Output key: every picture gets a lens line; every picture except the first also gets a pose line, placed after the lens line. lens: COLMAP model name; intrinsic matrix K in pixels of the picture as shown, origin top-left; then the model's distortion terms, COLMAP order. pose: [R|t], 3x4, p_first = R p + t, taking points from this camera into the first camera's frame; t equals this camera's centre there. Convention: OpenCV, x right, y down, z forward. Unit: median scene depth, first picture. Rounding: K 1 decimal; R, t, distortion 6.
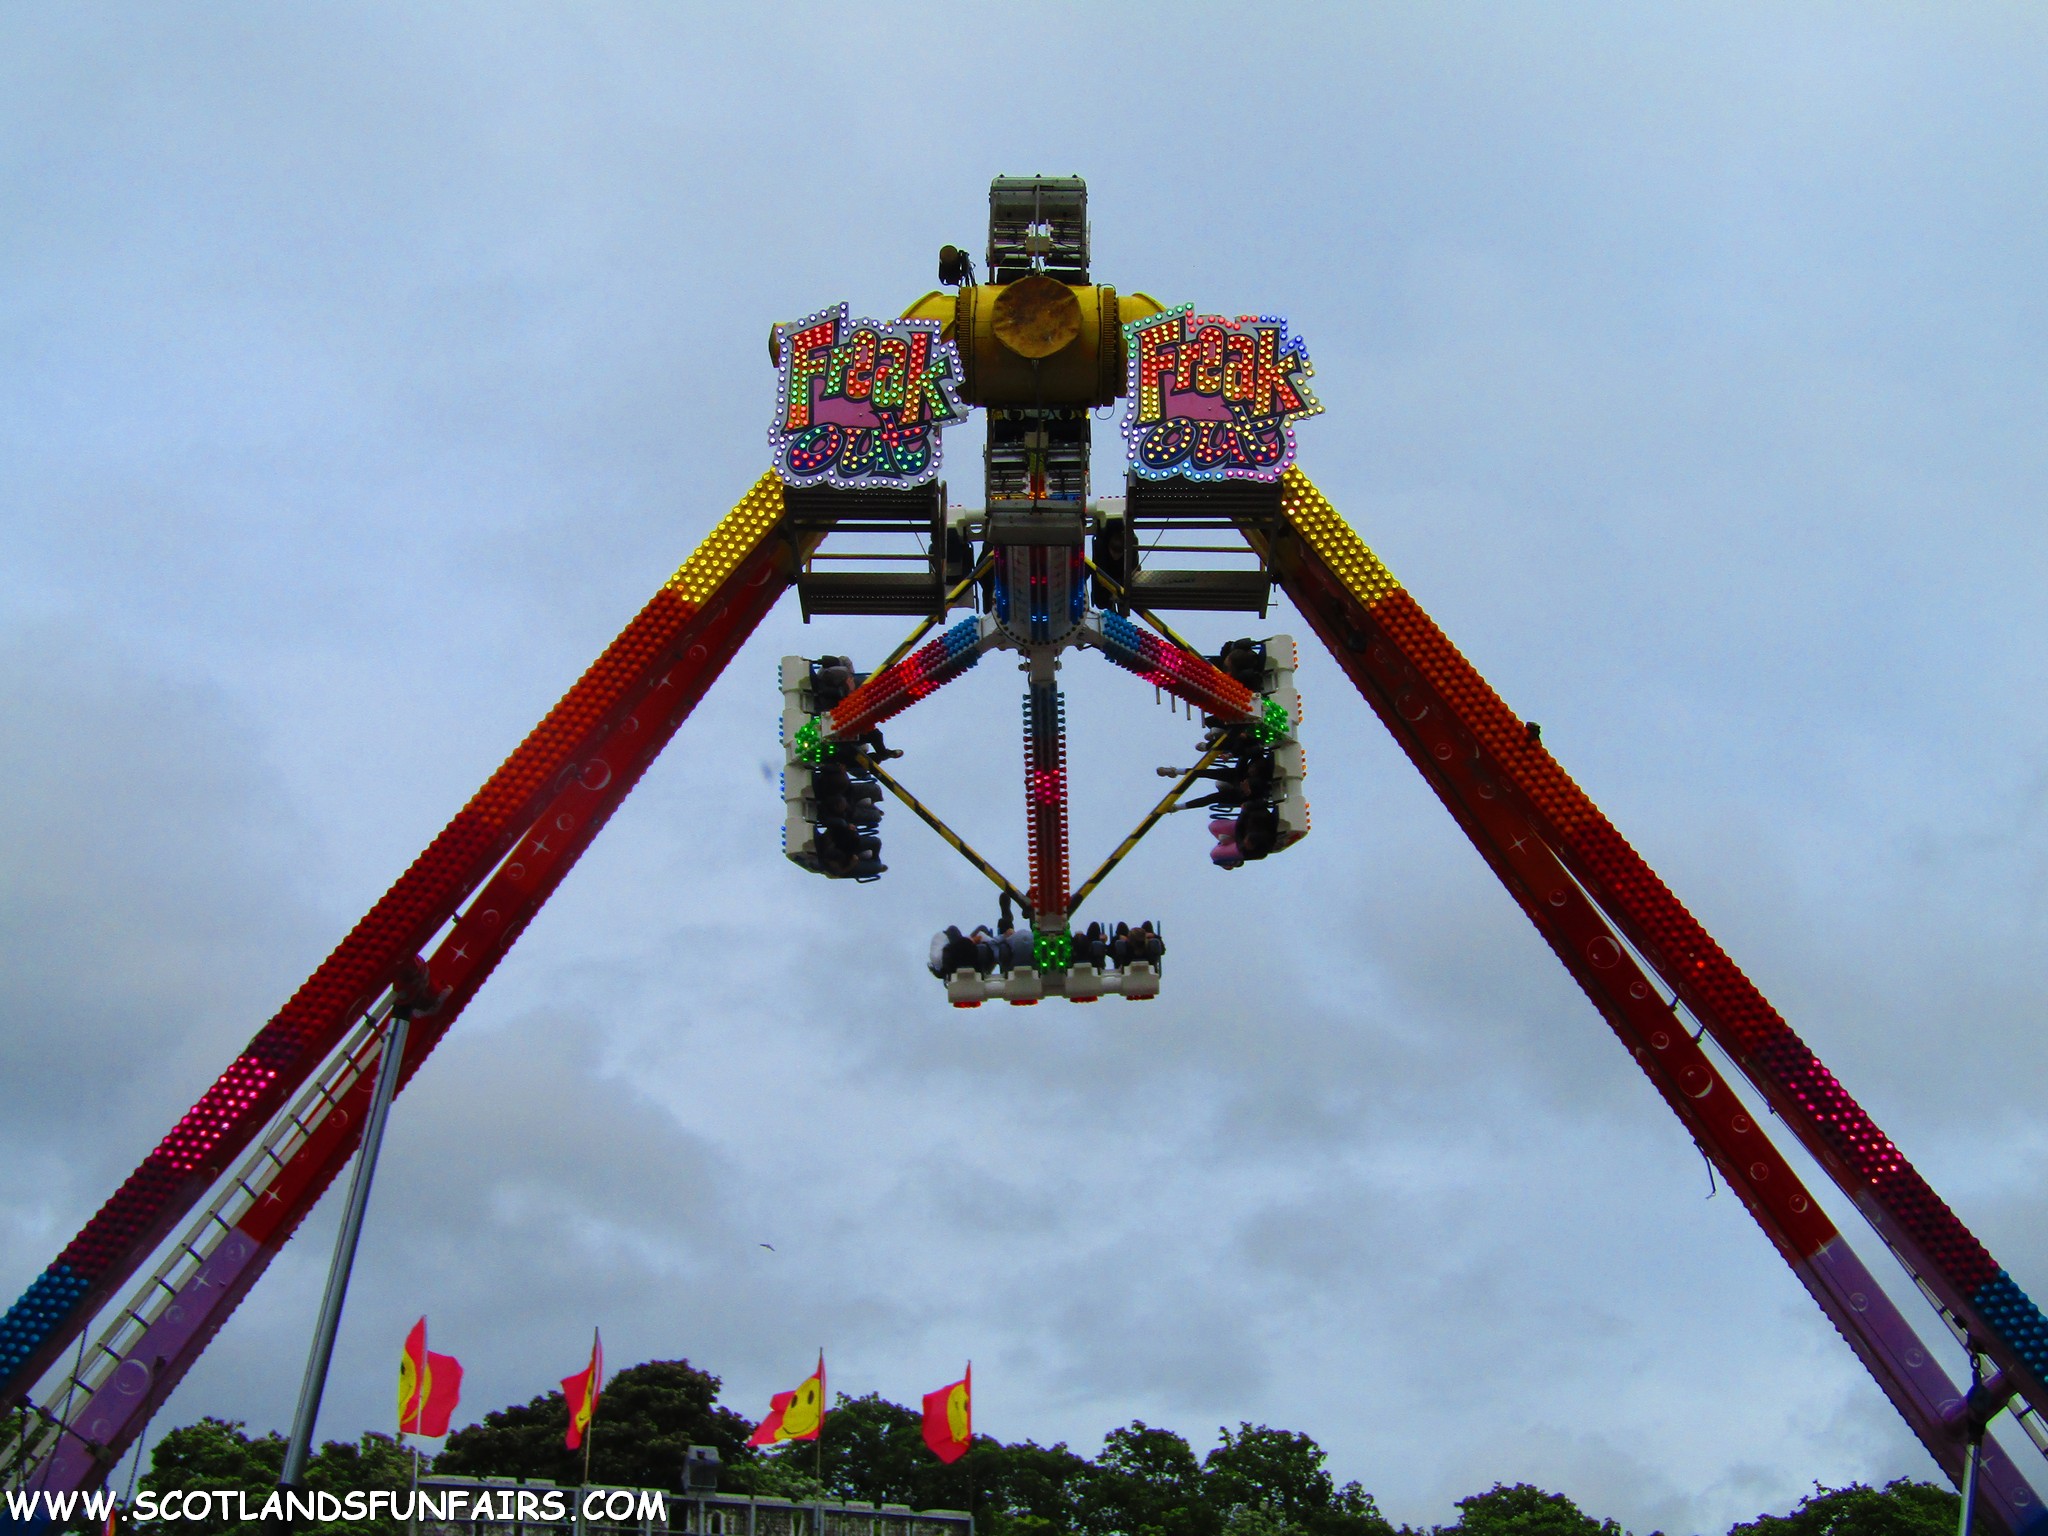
lens RADIAL K [[3104.2, 0, 1024.0], [0, 3104.2, 768.0], [0, 0, 1]] dist [0.015333, -0.035778]
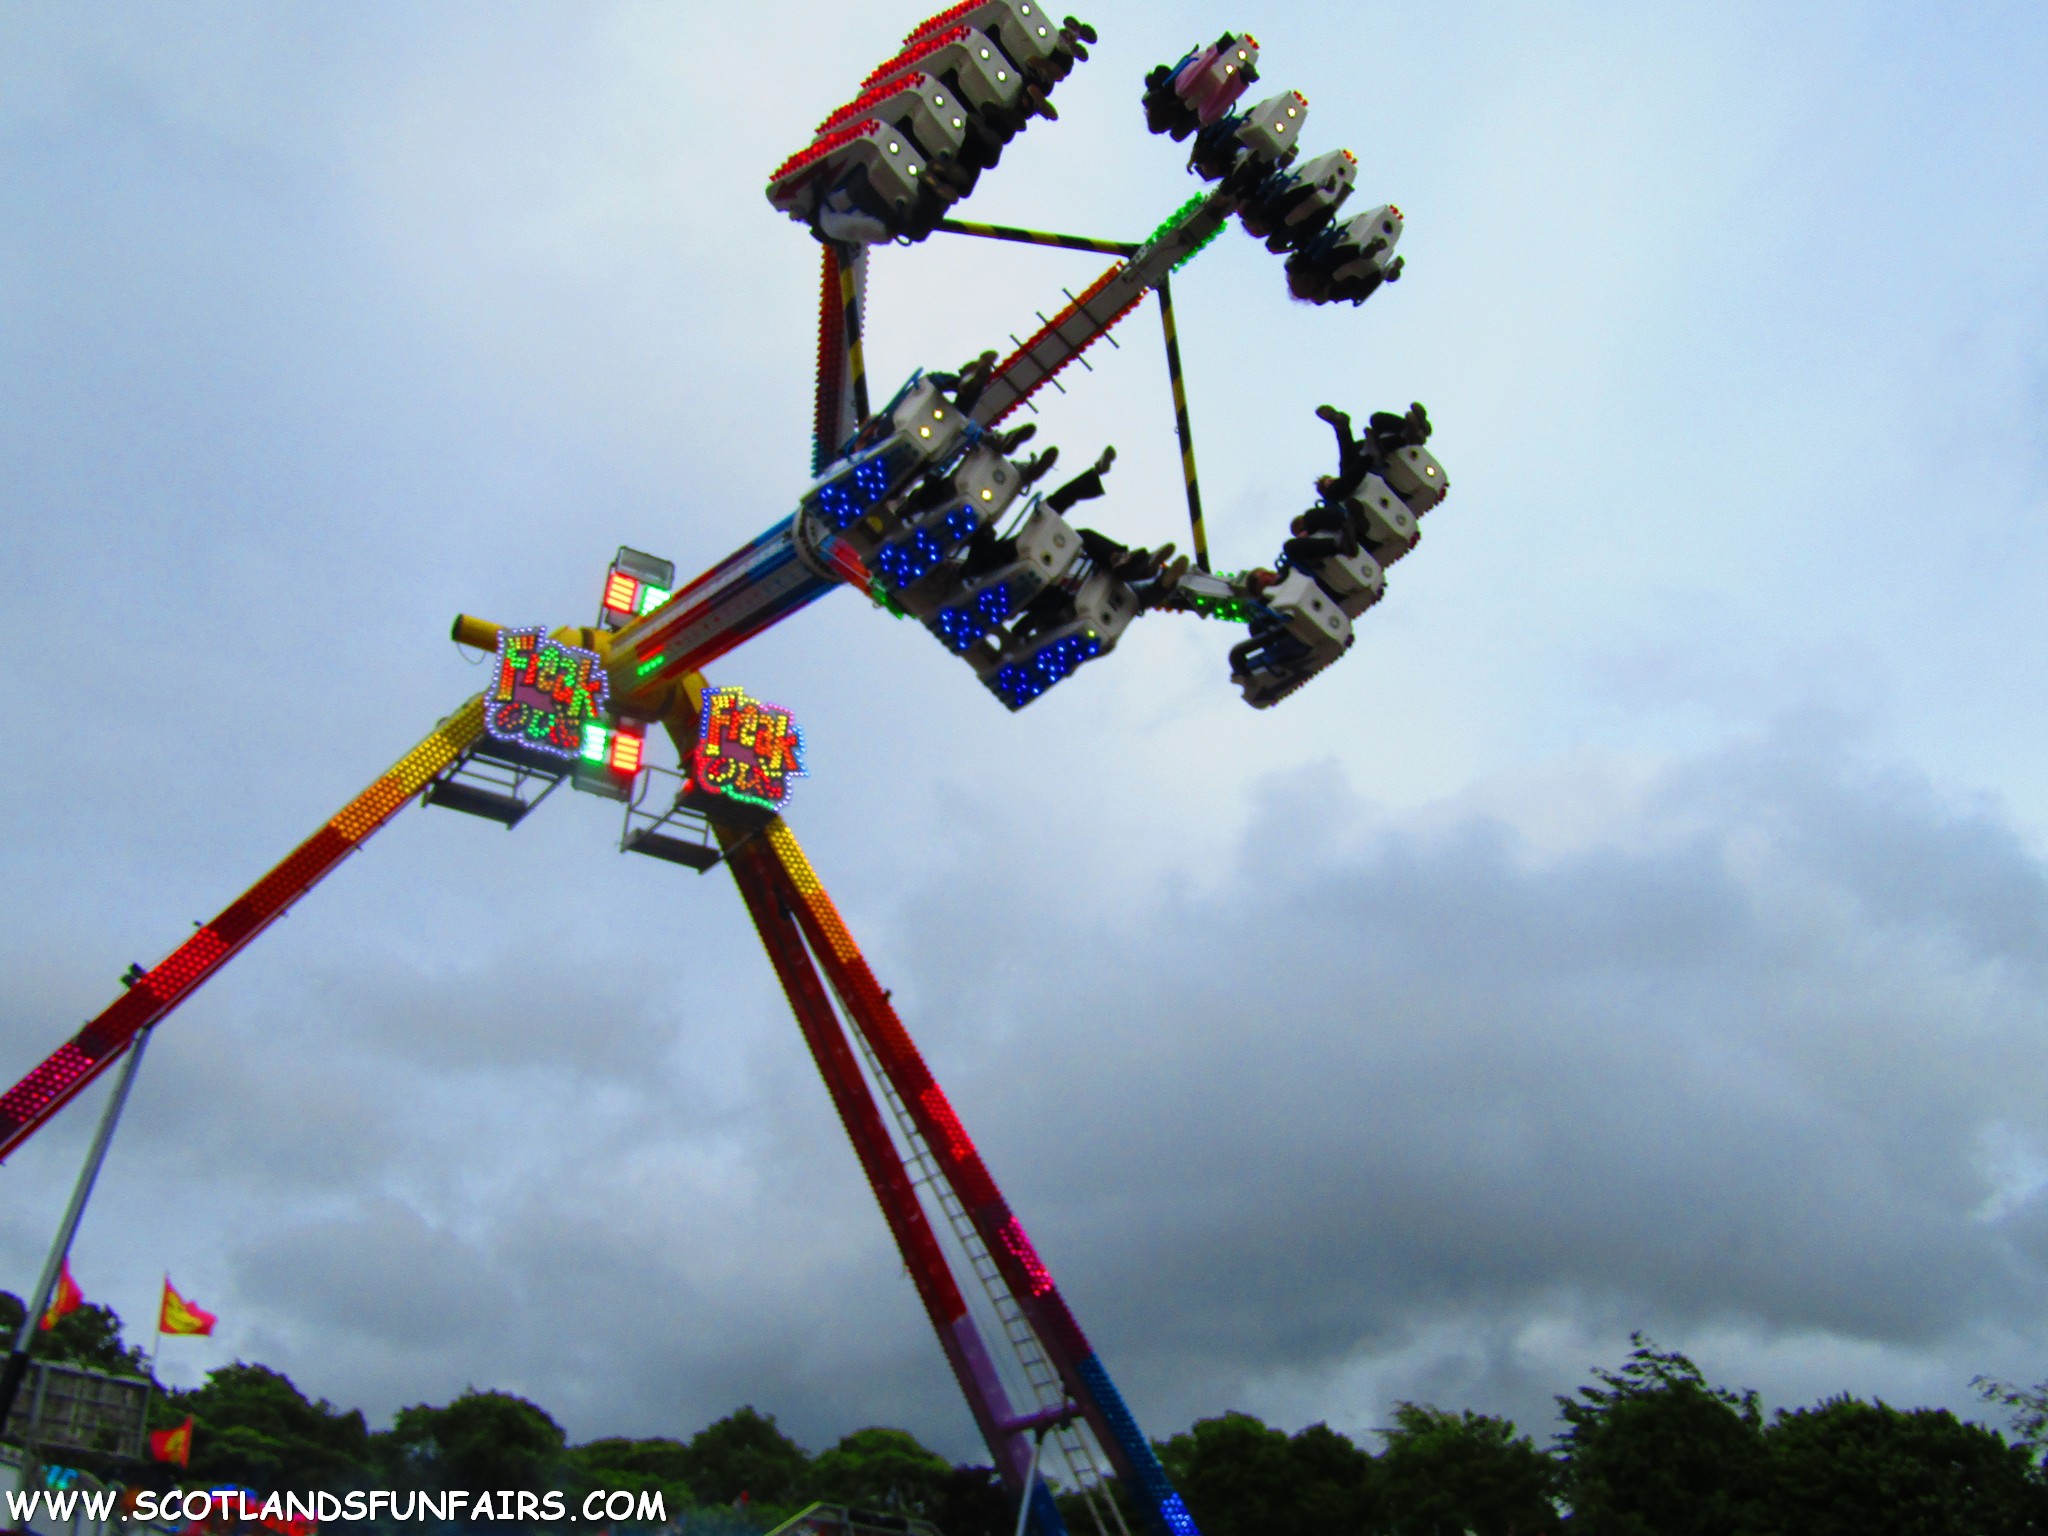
lens RADIAL K [[2129.0, 0, 1024.0], [0, 2129.0, 768.0], [0, 0, 1]] dist [-0.037427, 0.064988]
pose [[0.832994, 0.254250, 0.491405, -0.390542], [-0.228526, 0.966967, -0.112923, -0.018322], [-0.503883, -0.018234, 0.863580, -0.039321]]
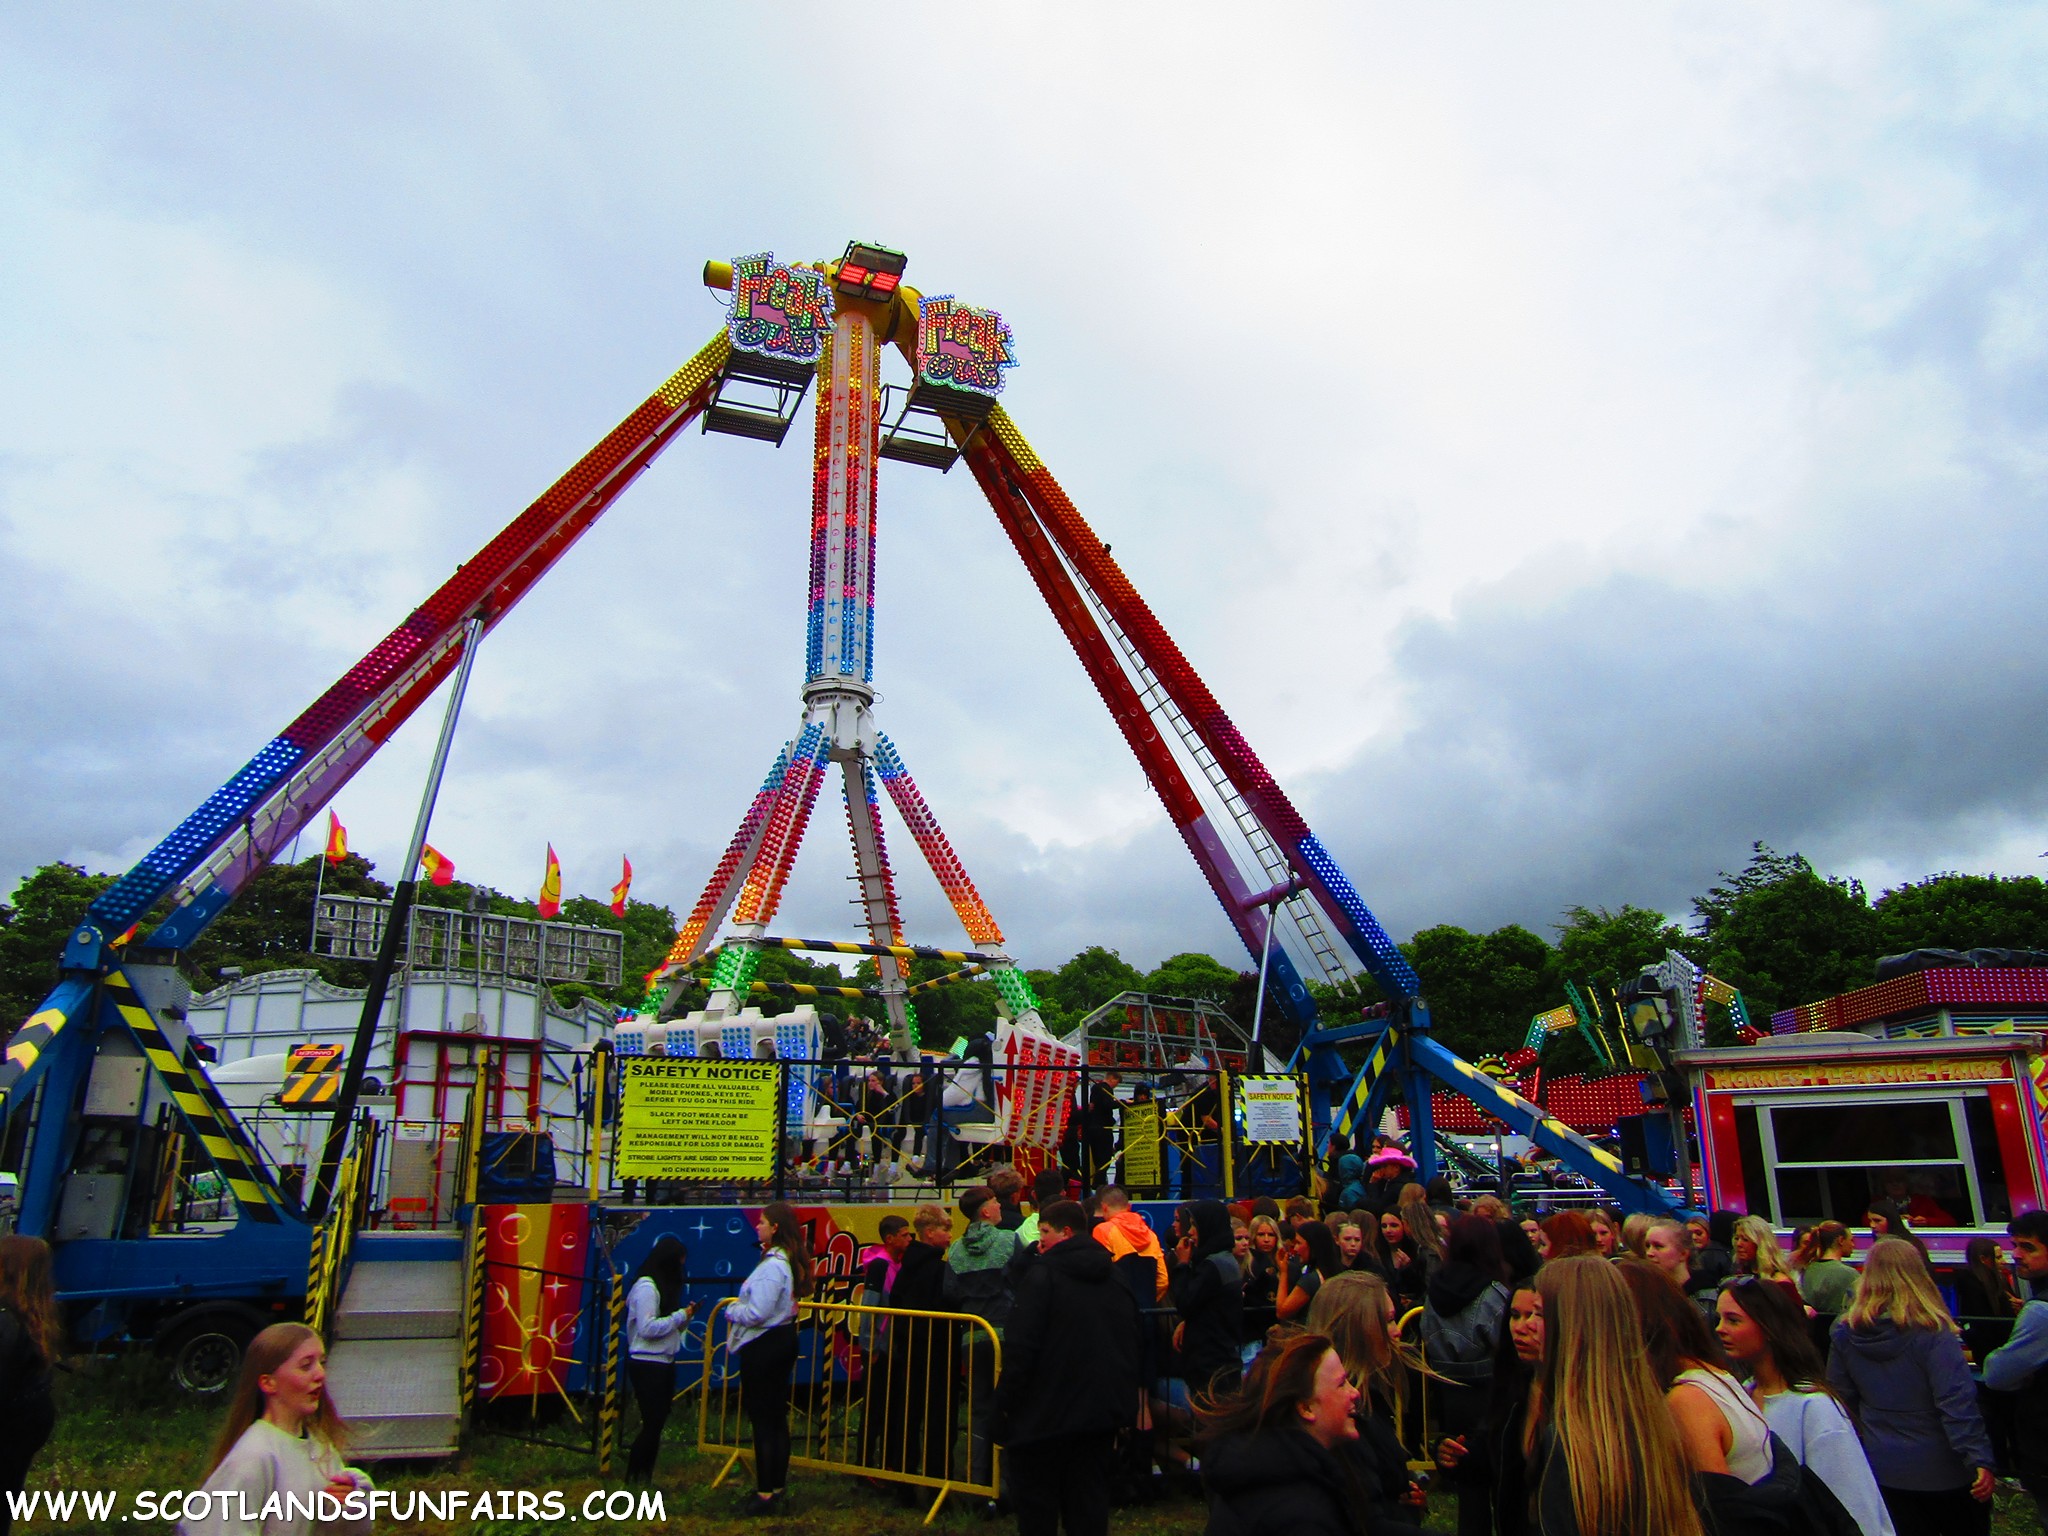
lens RADIAL K [[1452.7, 0, 1024.0], [0, 1452.7, 768.0], [0, 0, 1]] dist [-0.007950, -0.000497]
pose [[0.923759, 0.093219, 0.371456, -0.222338], [-0.131429, 0.988184, 0.078854, 0.061982], [-0.359717, -0.121662, 0.925096, 0.155481]]
